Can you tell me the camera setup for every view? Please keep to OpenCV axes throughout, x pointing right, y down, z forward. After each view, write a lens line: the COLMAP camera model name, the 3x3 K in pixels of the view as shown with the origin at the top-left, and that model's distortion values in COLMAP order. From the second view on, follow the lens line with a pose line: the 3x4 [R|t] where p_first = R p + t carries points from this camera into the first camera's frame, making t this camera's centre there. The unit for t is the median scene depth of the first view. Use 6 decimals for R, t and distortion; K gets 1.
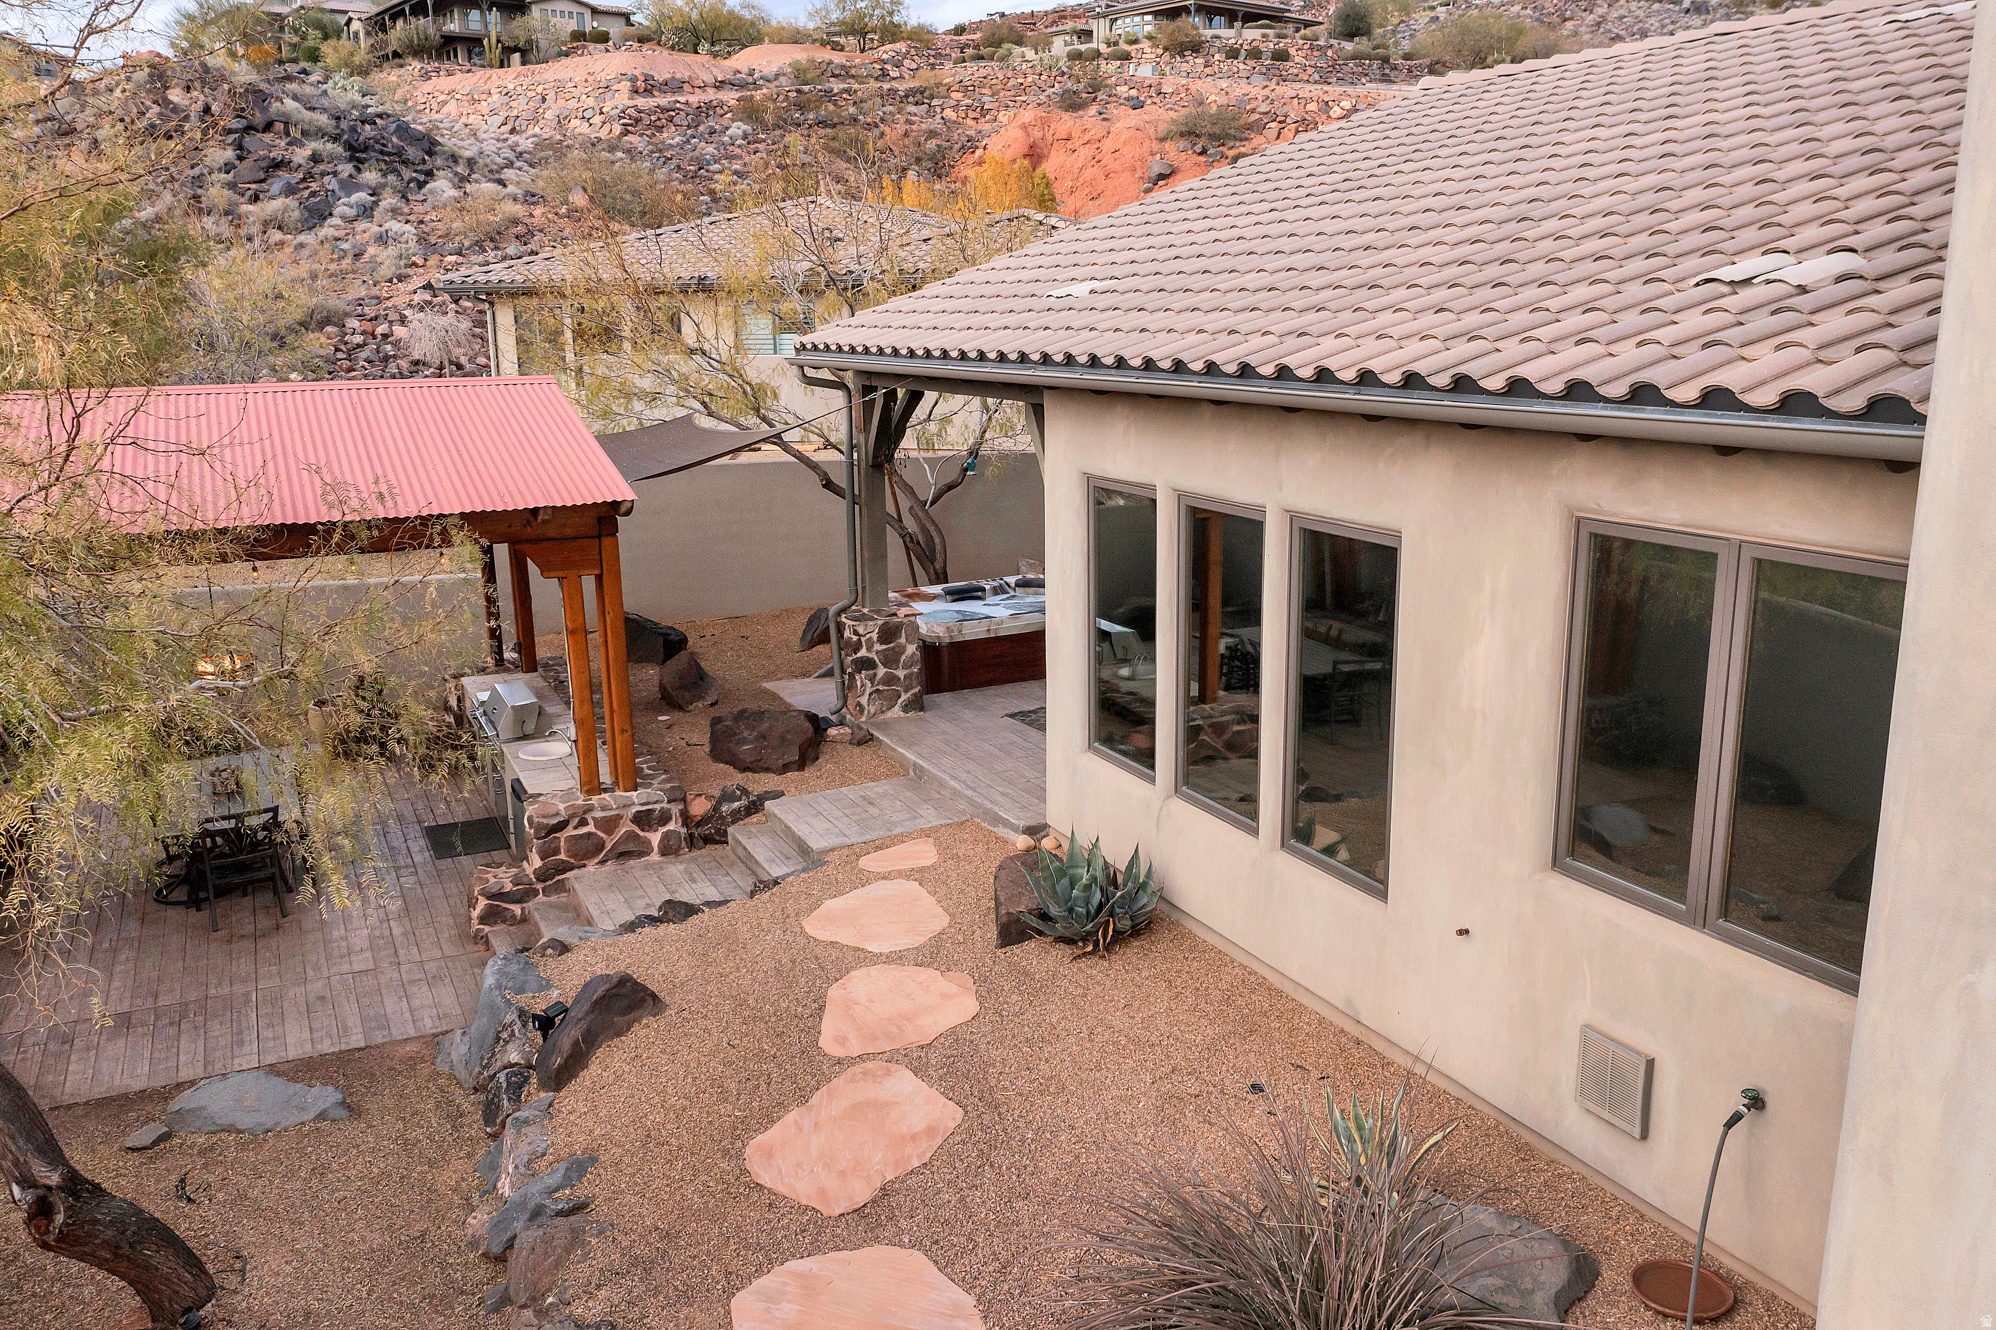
lens RADIAL K [[1586.1, 0, 1008.3], [0, 1586.1, 663.8], [0, 0, 1]] dist [-0.001615, 0.001424]
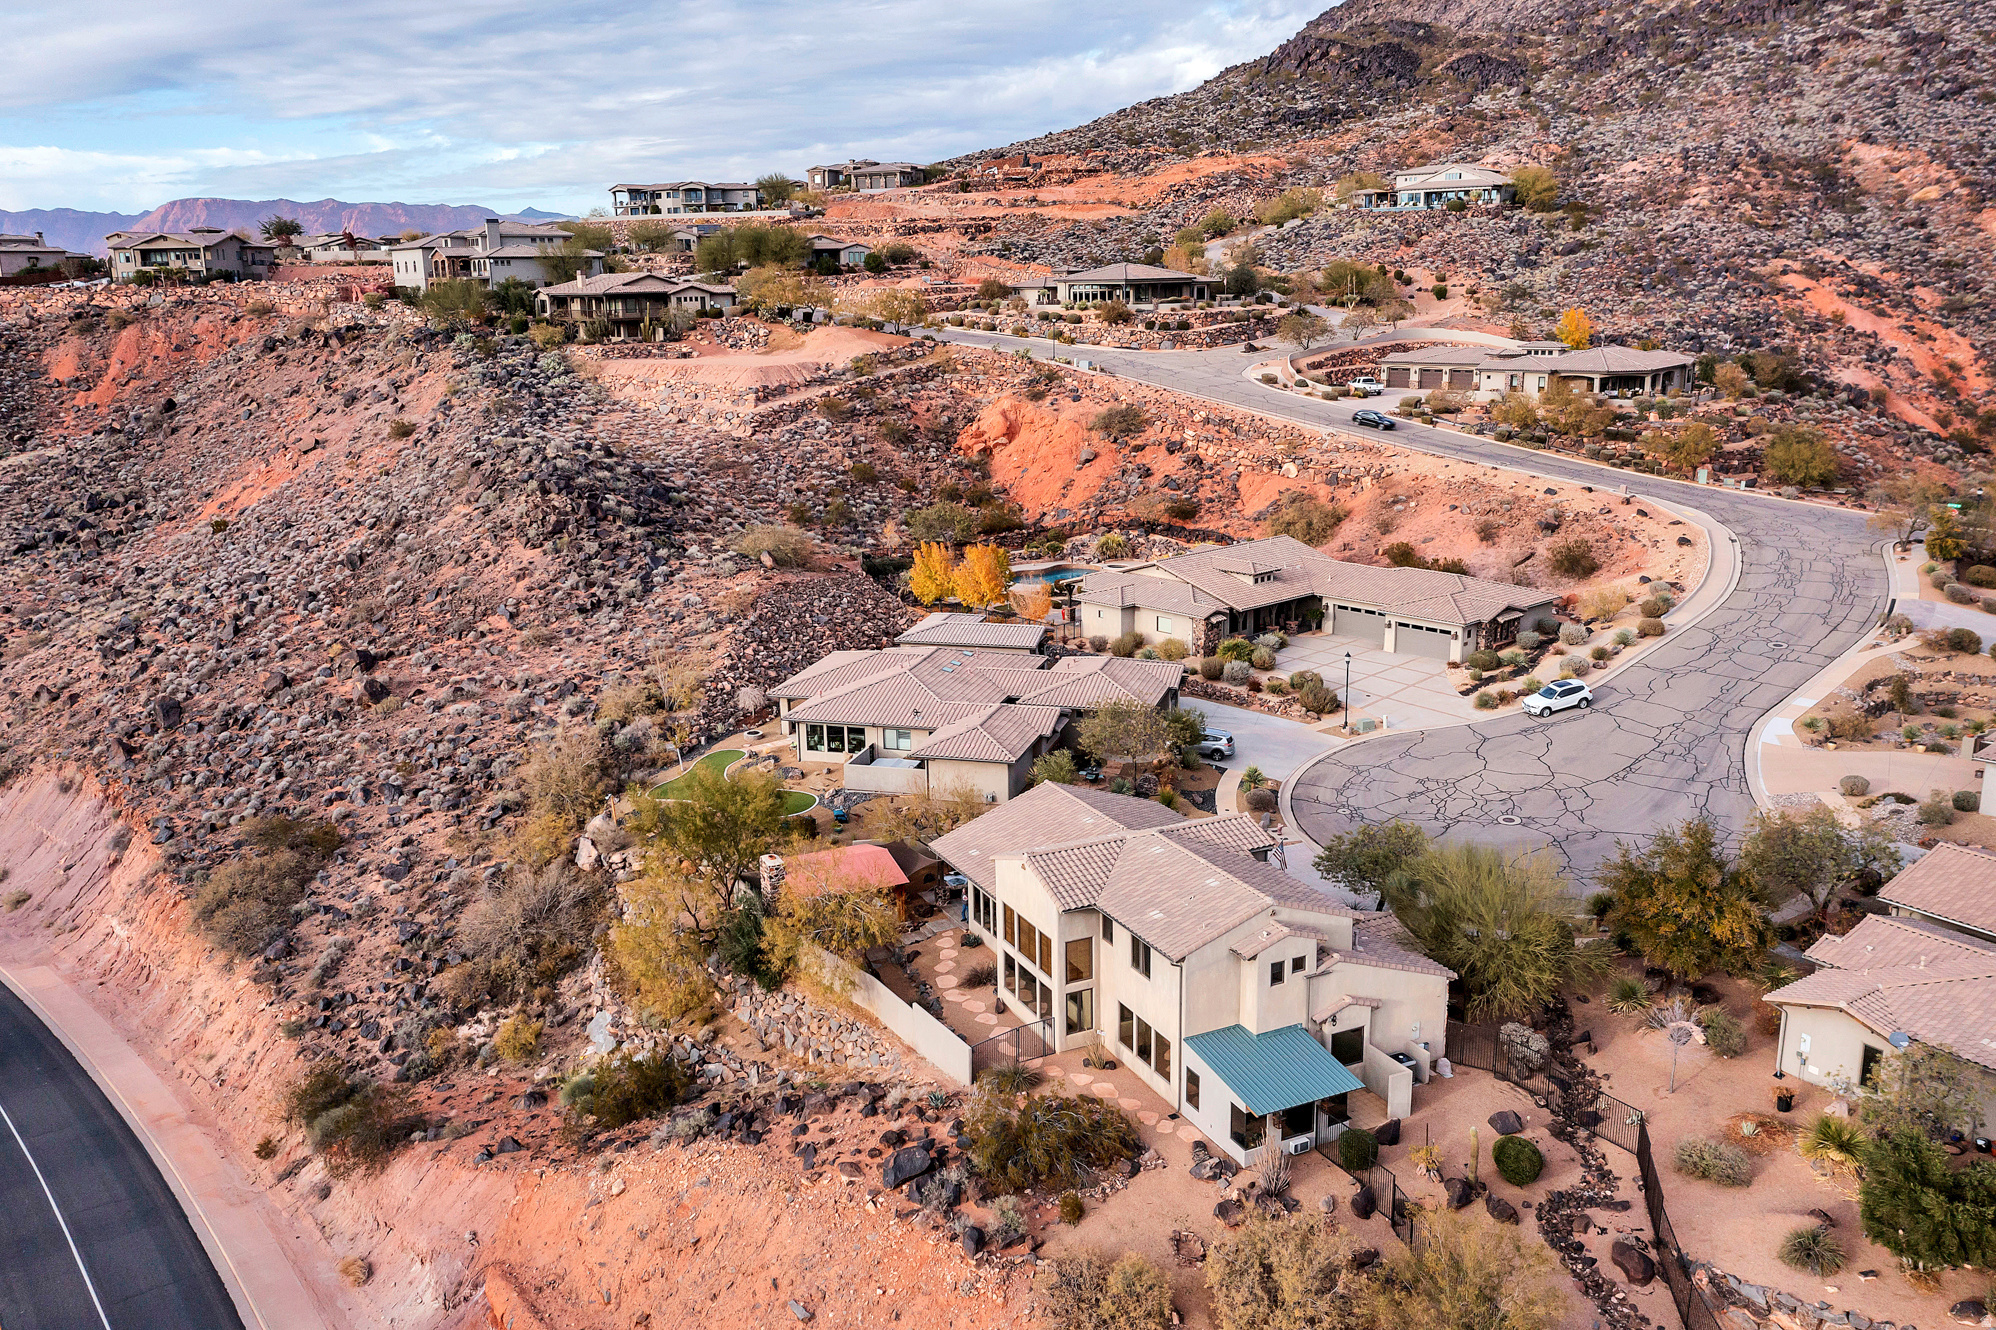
lens RADIAL K [[1586.1, 0, 1008.3], [0, 1586.1, 663.8], [0, 0, 1]] dist [-0.001615, 0.001424]
pose [[0.999985, -0.001235, -0.005423, 0.021904], [0.001288, 0.999953, 0.009651, -0.104084], [0.005411, -0.009658, 0.999939, -0.548415]]
